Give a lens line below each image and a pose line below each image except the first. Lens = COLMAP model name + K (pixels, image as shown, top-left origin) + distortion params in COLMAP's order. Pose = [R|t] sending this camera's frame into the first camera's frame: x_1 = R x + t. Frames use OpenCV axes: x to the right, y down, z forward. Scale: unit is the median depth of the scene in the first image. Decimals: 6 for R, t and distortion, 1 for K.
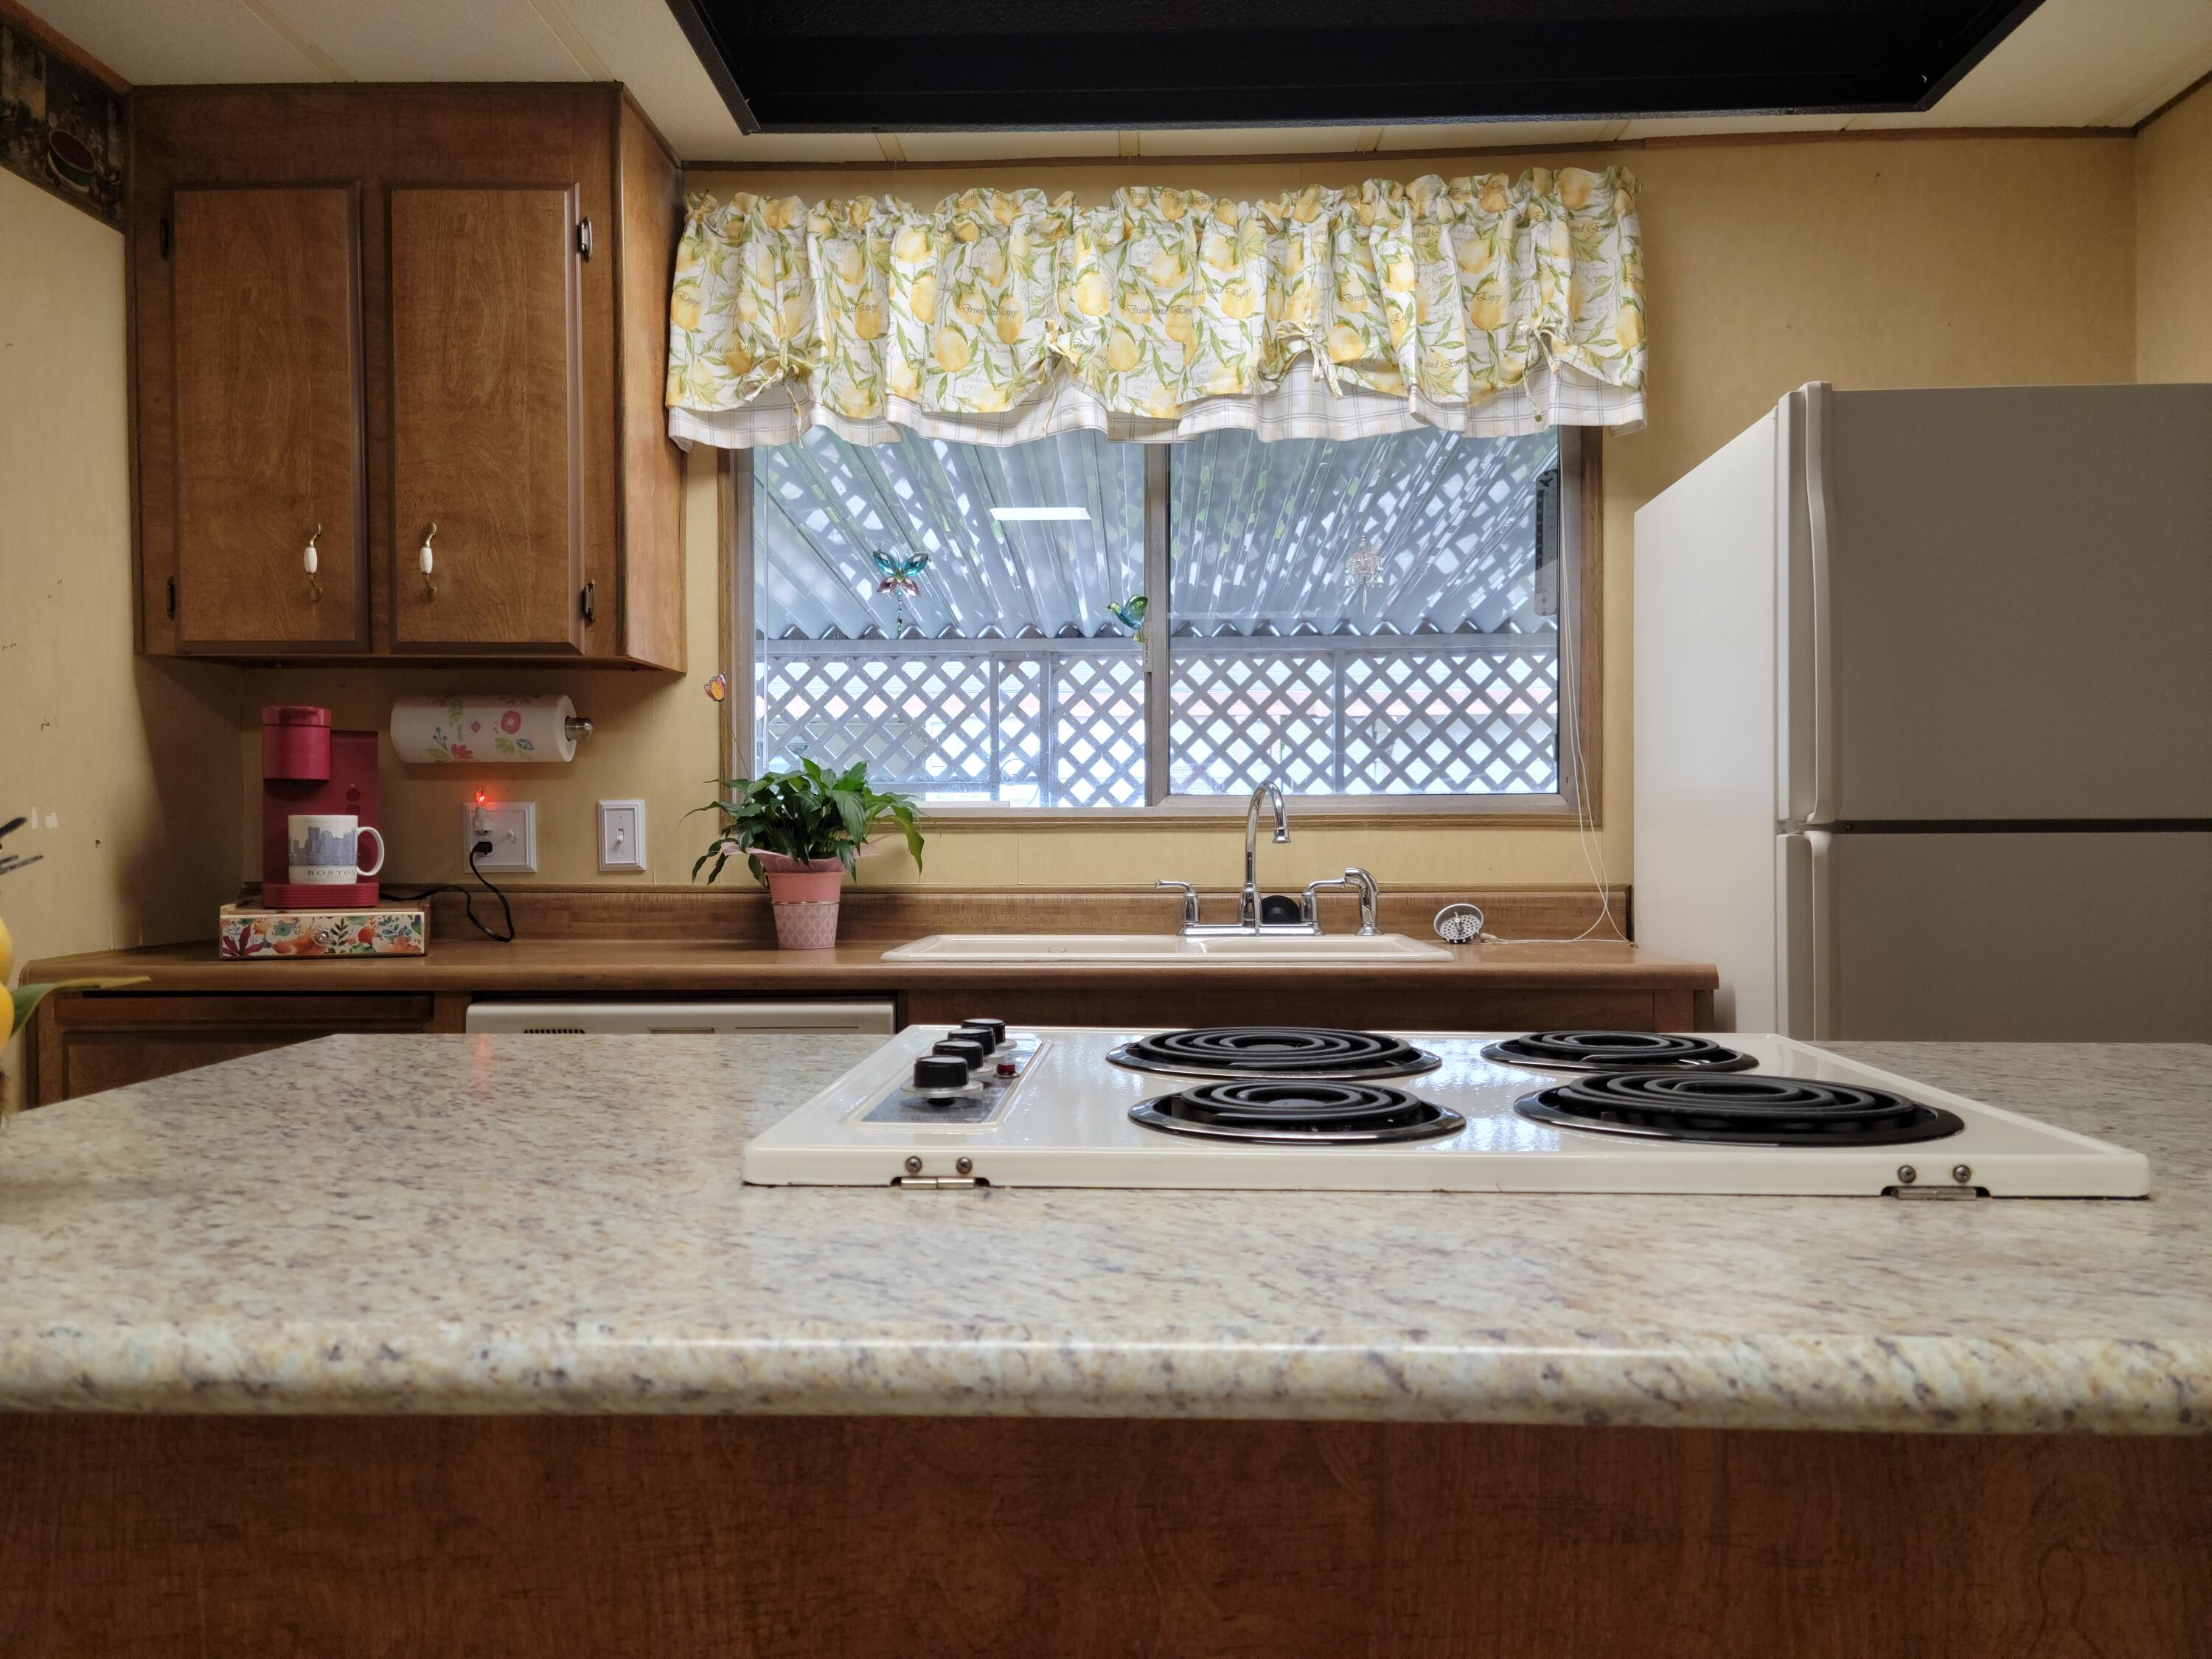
lens RADIAL K [[1779.4, 0, 1106.0], [0, 1779.4, 829.5], [0, 0, 1]] dist [0.062212, -0.012340]
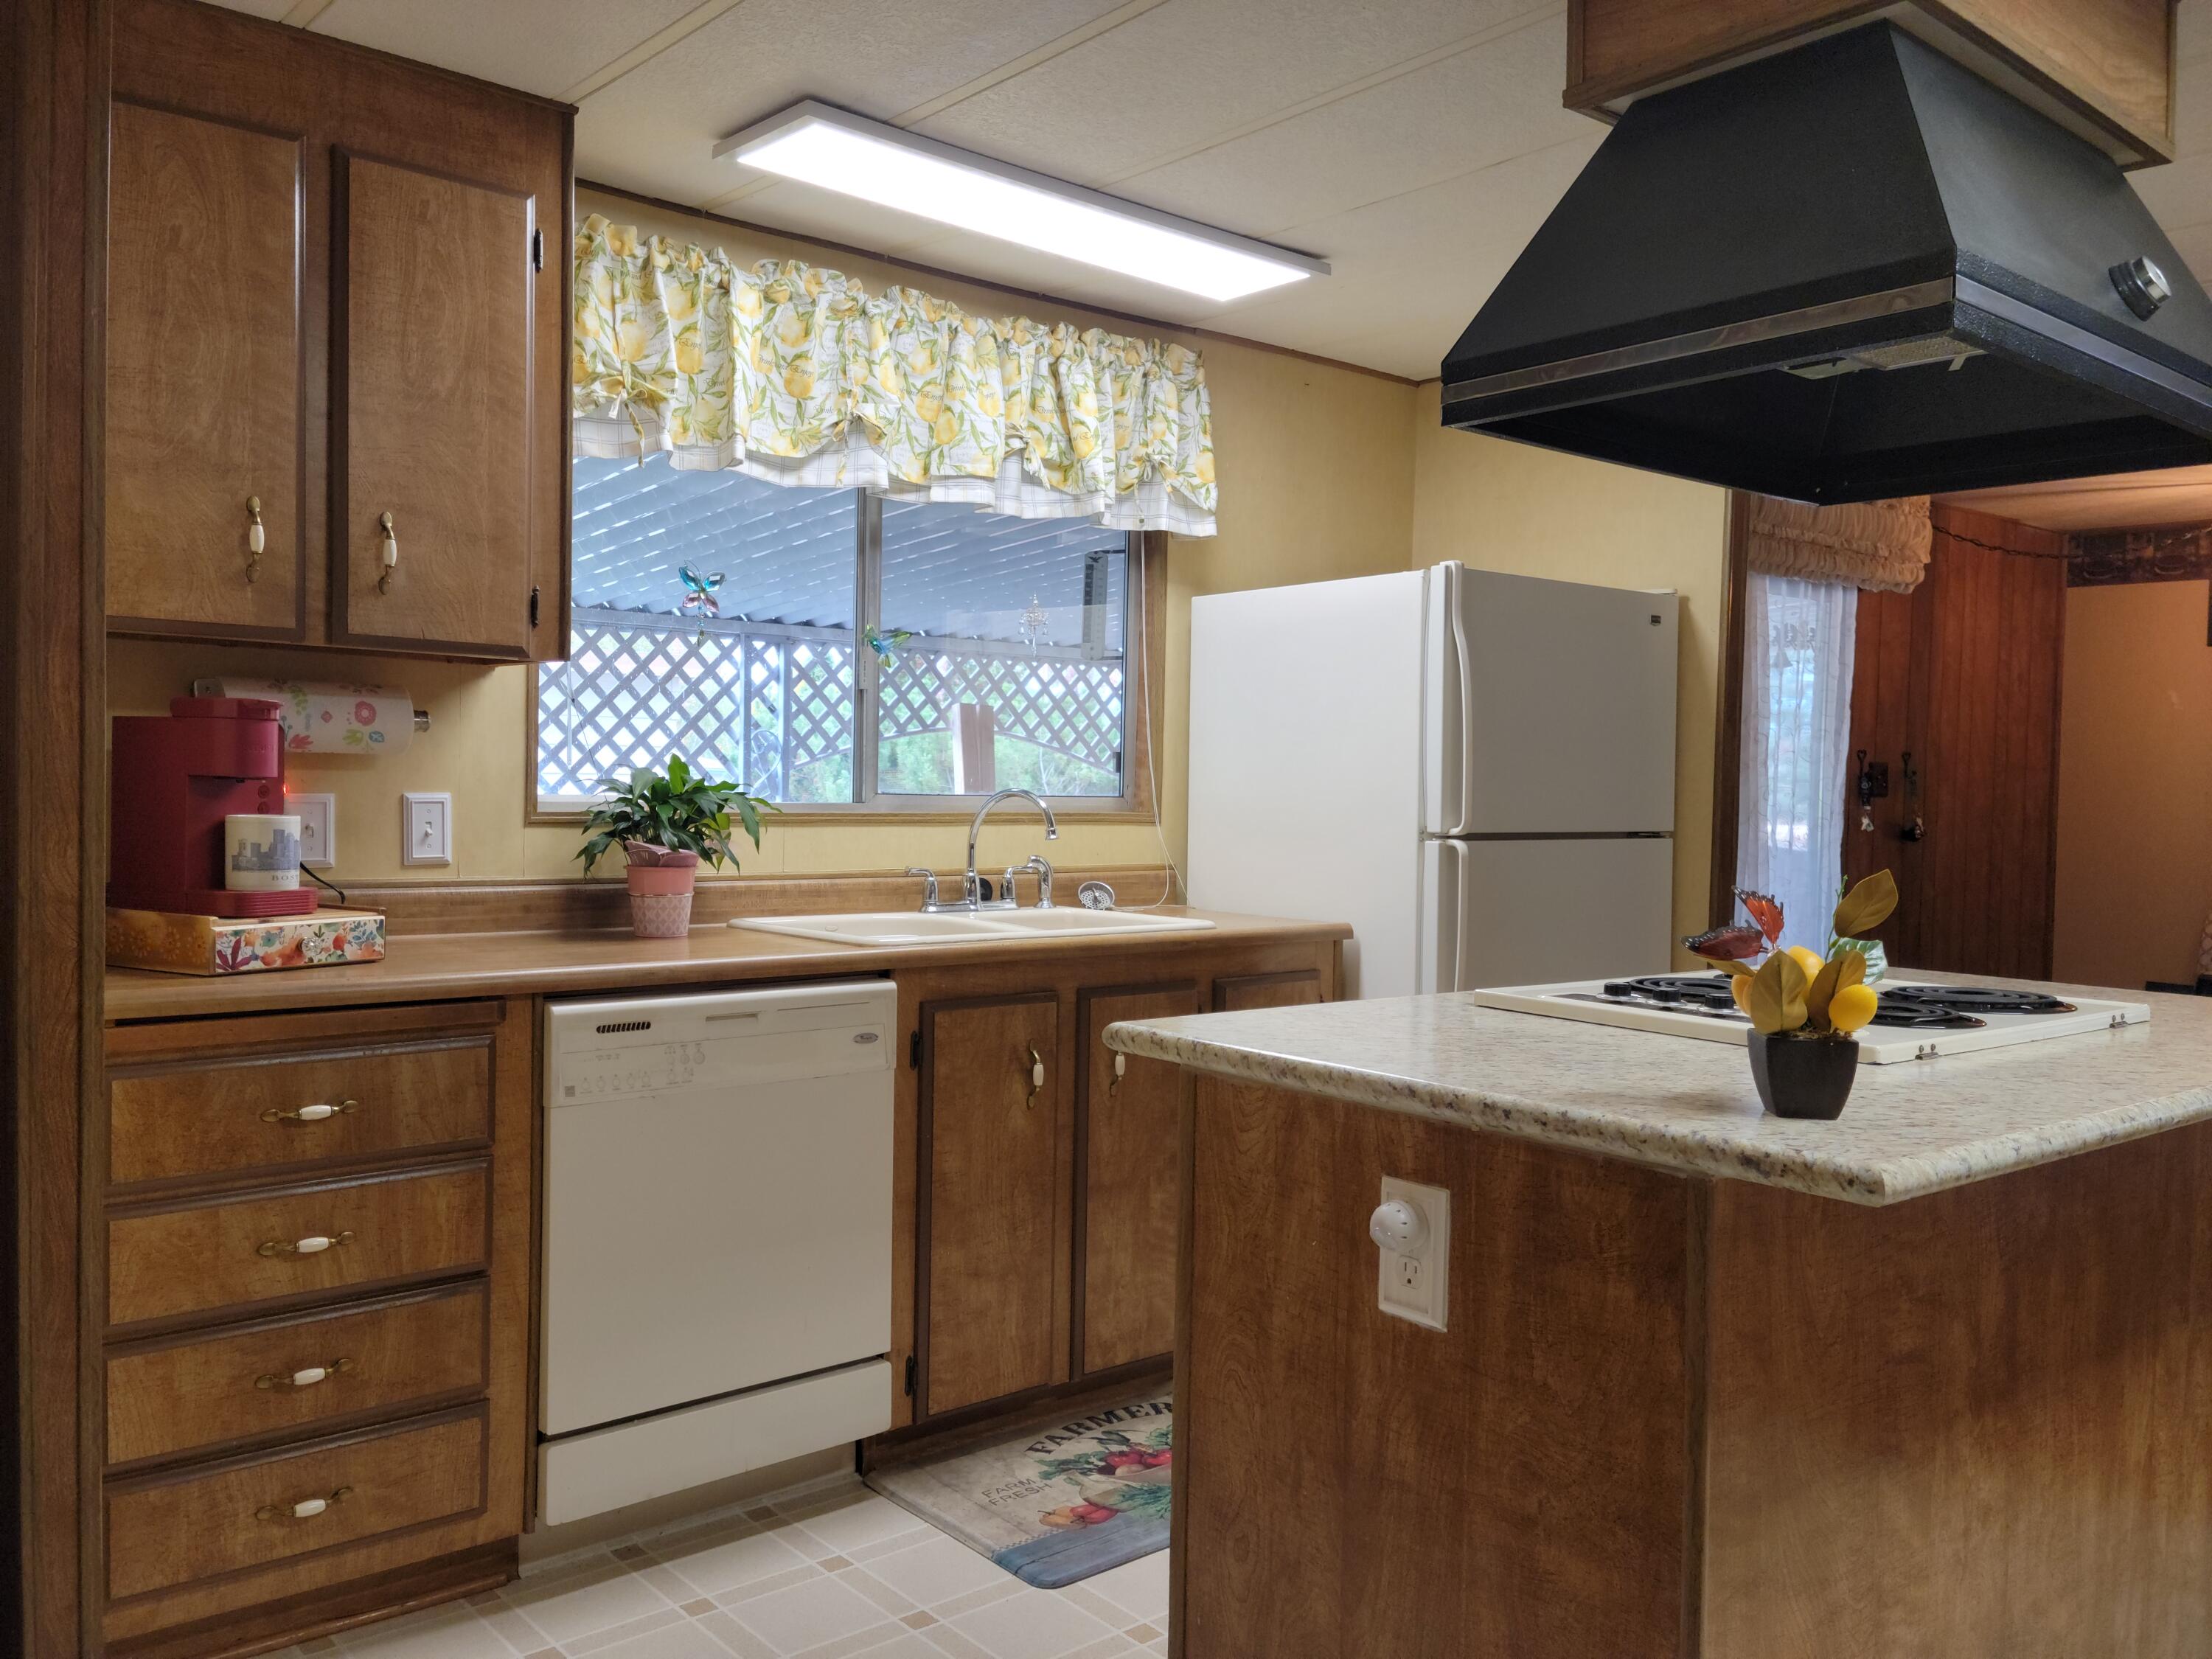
lens RADIAL K [[1764.8, 0, 1104.5], [0, 1764.8, 815.4], [0, 0, 1]] dist [0.086587, -0.098078]
pose [[0.742037, 0.004724, 0.670342, -0.685059], [-0.024806, 0.999484, 0.020415, -0.034898], [-0.669900, -0.031777, 0.741771, 0.023070]]
